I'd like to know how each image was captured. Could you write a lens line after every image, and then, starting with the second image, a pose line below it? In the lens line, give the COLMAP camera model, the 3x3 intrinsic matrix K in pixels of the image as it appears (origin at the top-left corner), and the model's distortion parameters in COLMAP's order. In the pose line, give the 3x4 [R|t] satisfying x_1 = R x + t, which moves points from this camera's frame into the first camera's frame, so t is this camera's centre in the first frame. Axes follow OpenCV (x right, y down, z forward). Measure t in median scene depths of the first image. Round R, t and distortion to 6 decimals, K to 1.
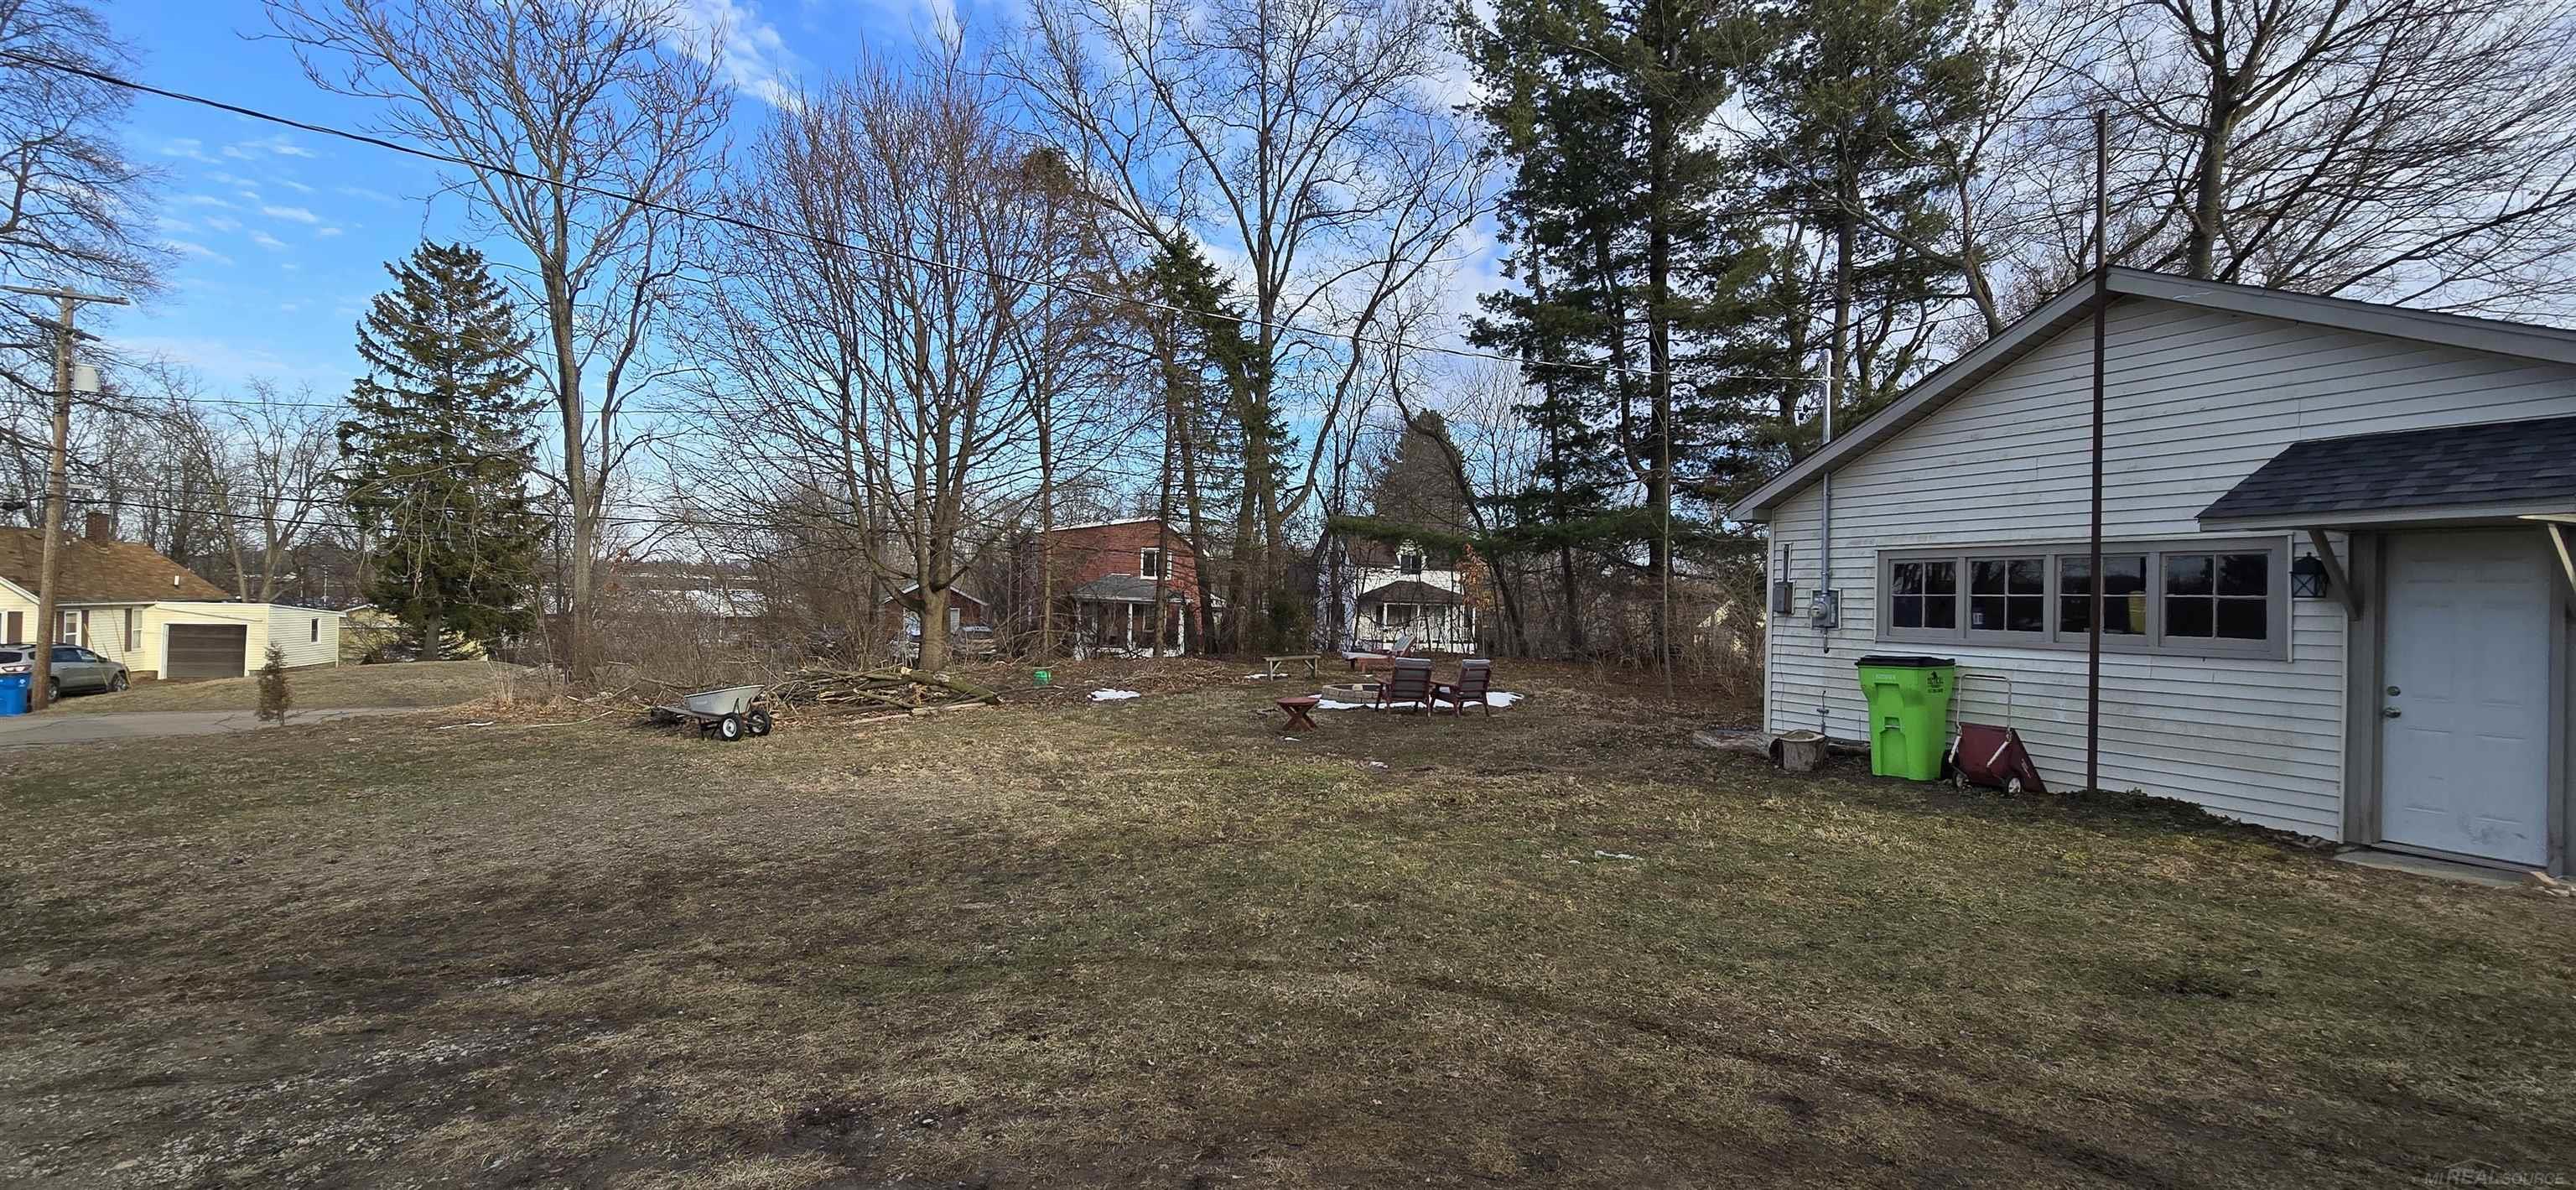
lens RADIAL K [[1052.5, 0, 1276.3], [0, 1052.5, 594.6], [0, 0, 1]] dist [0.000089, -0.000712]
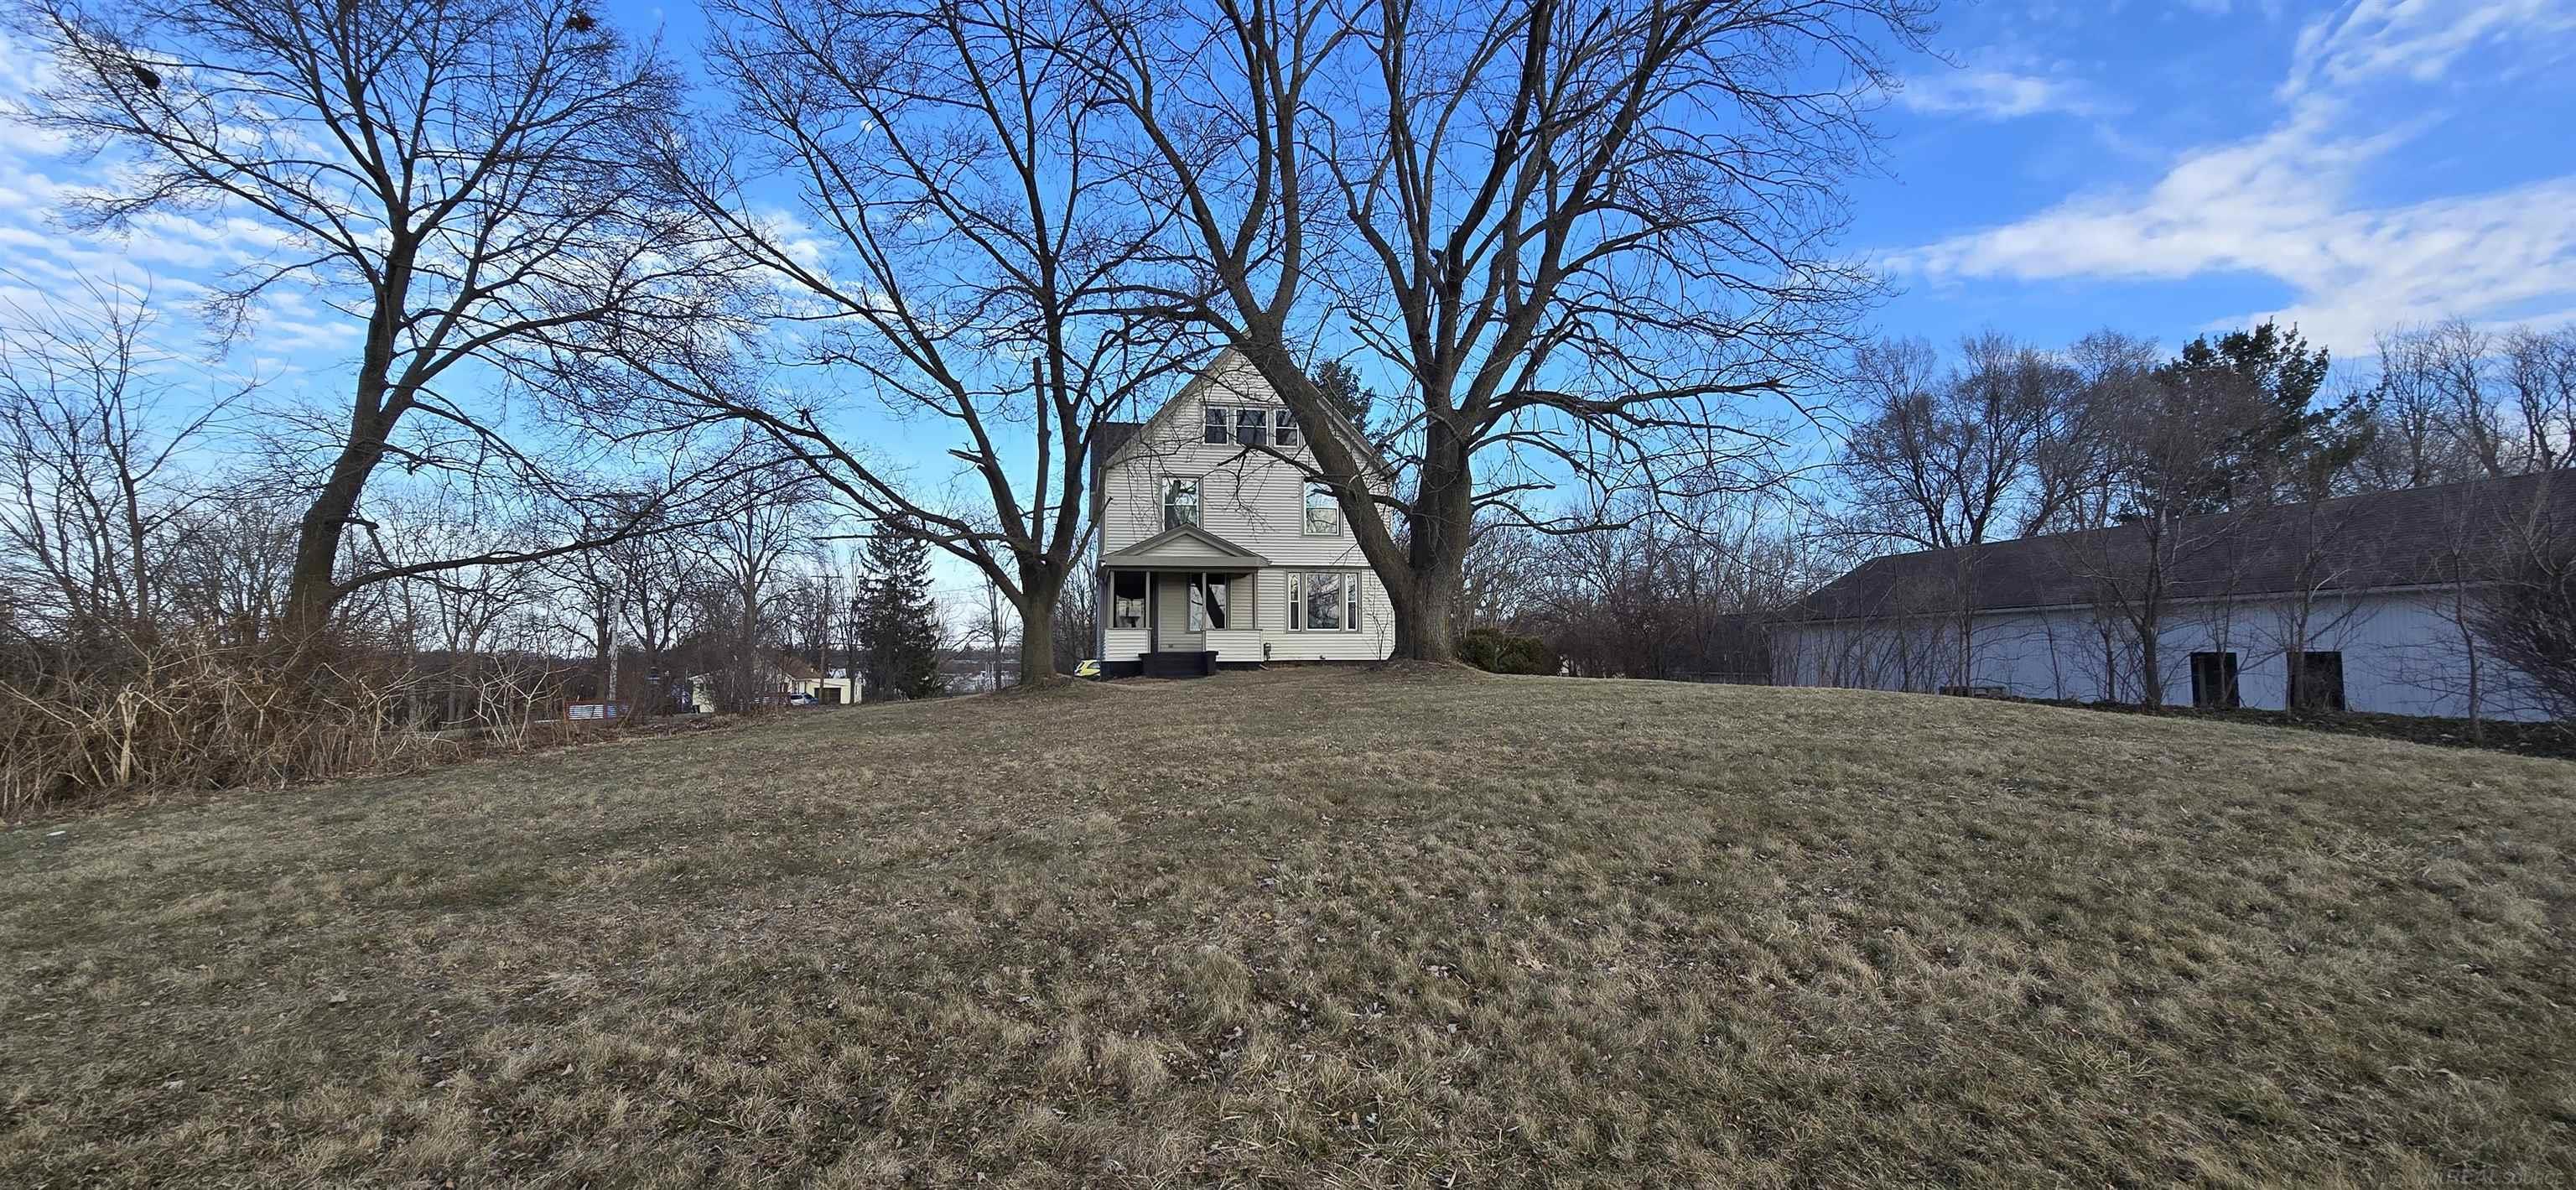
lens RADIAL K [[1052.5, 0, 1286.1], [0, 1052.5, 585.7], [0, 0, 1]] dist [0.000089, -0.000712]
pose [[0.979802, -0.048767, -0.193933, 0.417683], [0.034690, 0.996555, -0.075336, 0.009915], [0.196938, 0.067086, 0.978118, -0.959898]]
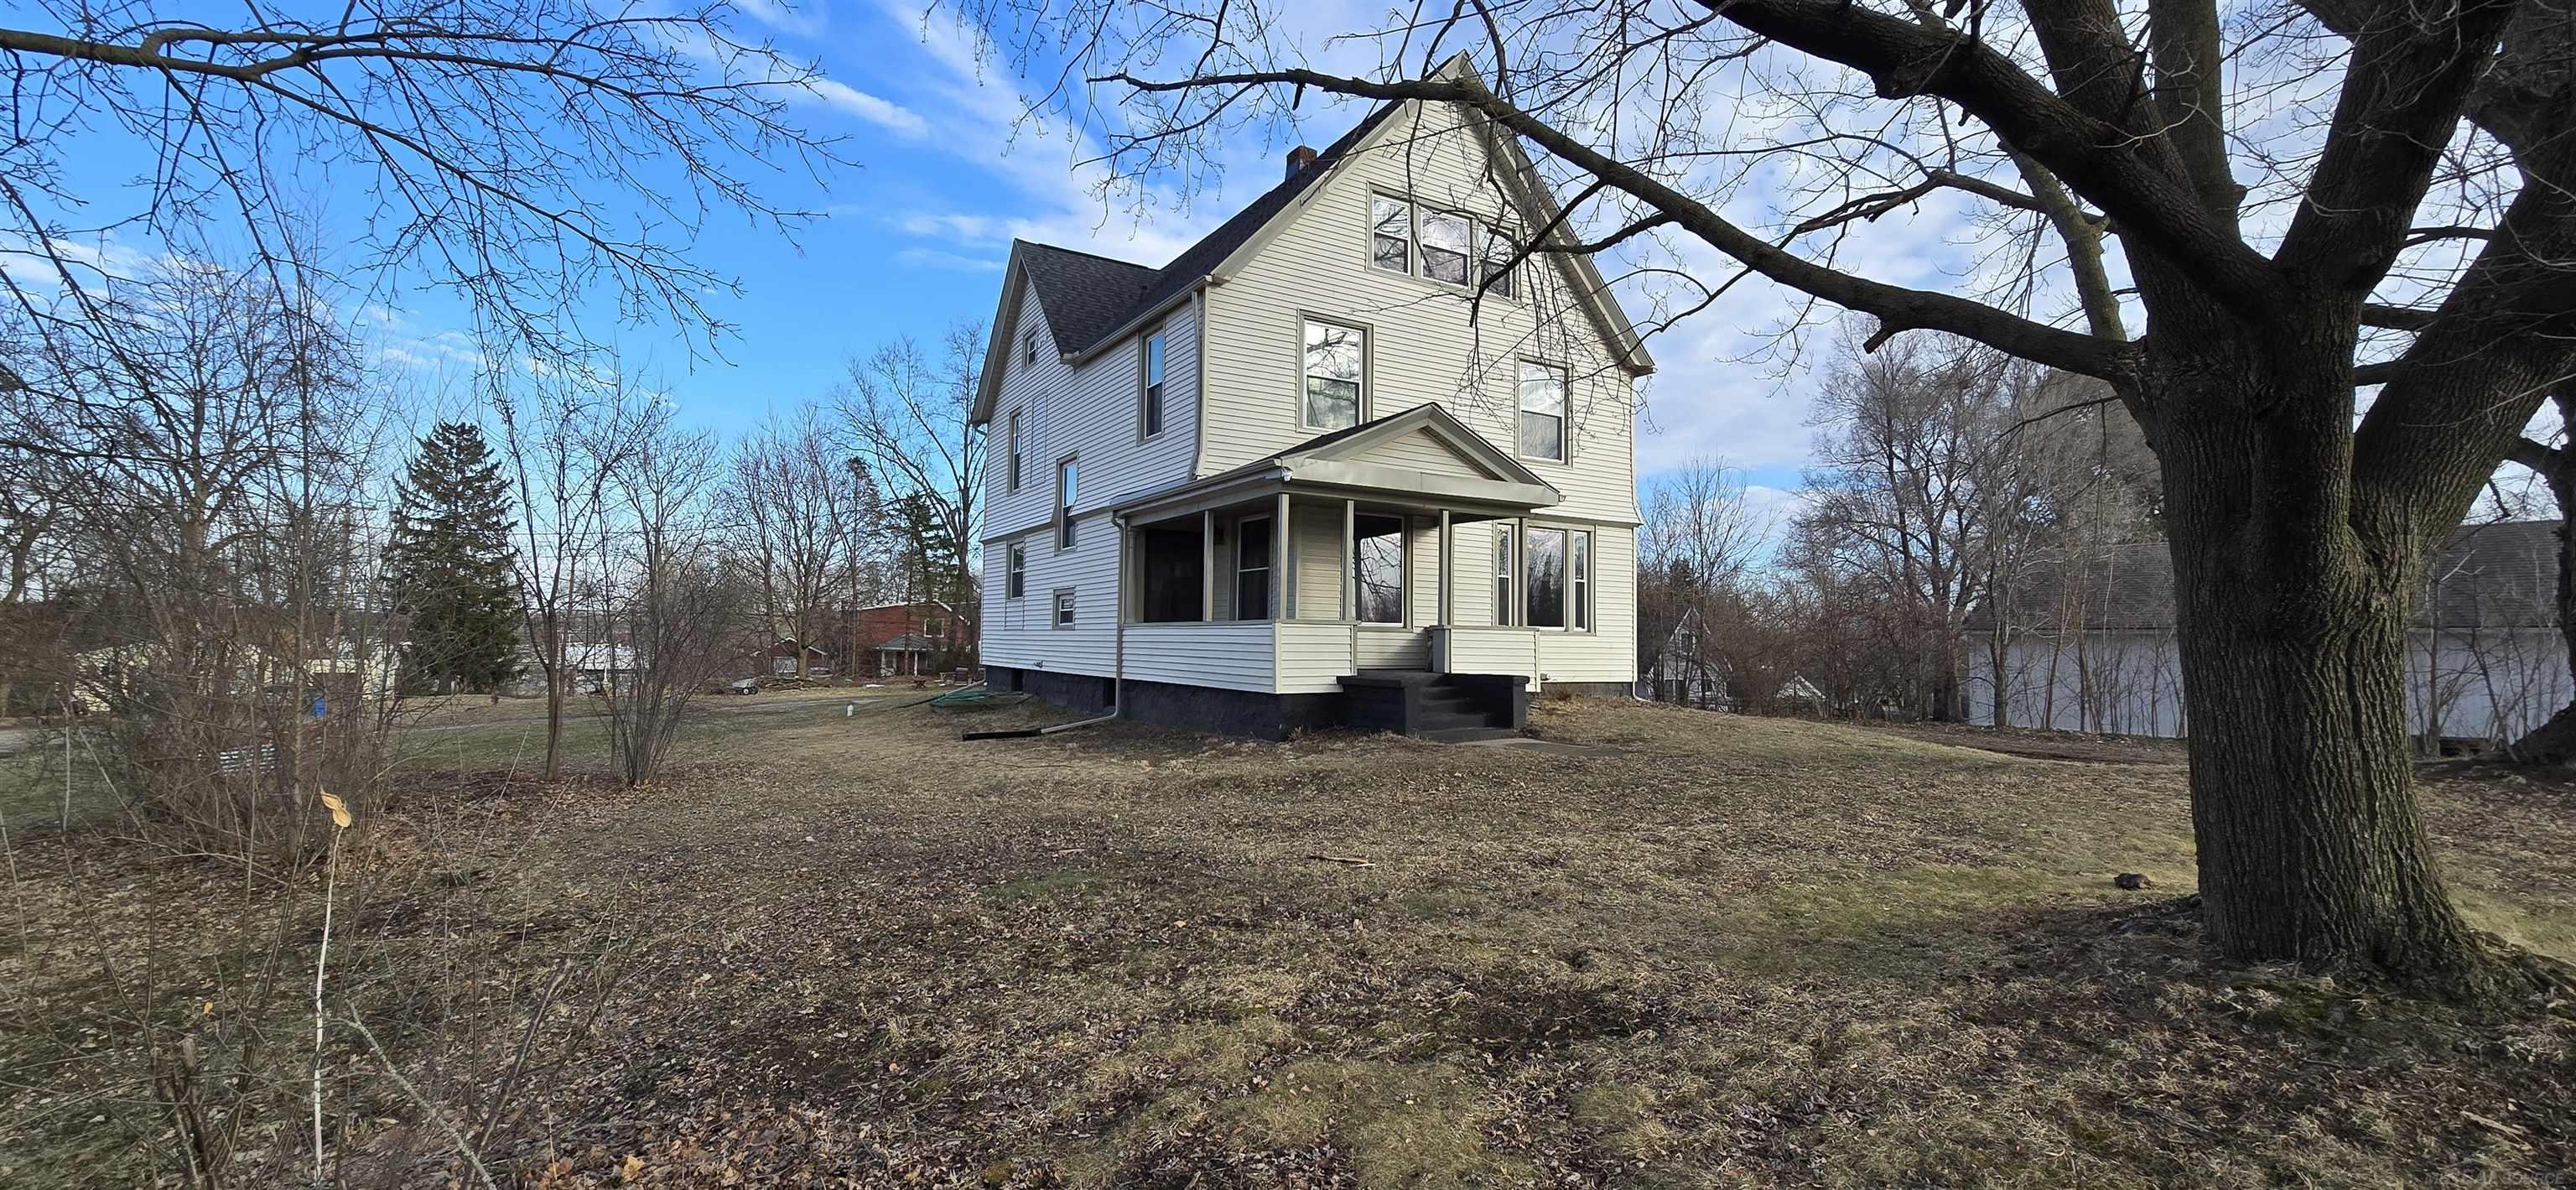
lens RADIAL K [[1052.5, 0, 1283.9], [0, 1052.5, 585.5], [0, 0, 1]] dist [0.000089, -0.000712]
pose [[0.990054, -0.006008, 0.140561, 0.190938], [0.012899, 0.998756, -0.048164, -0.008184], [-0.140097, 0.049498, 0.988900, -0.683814]]
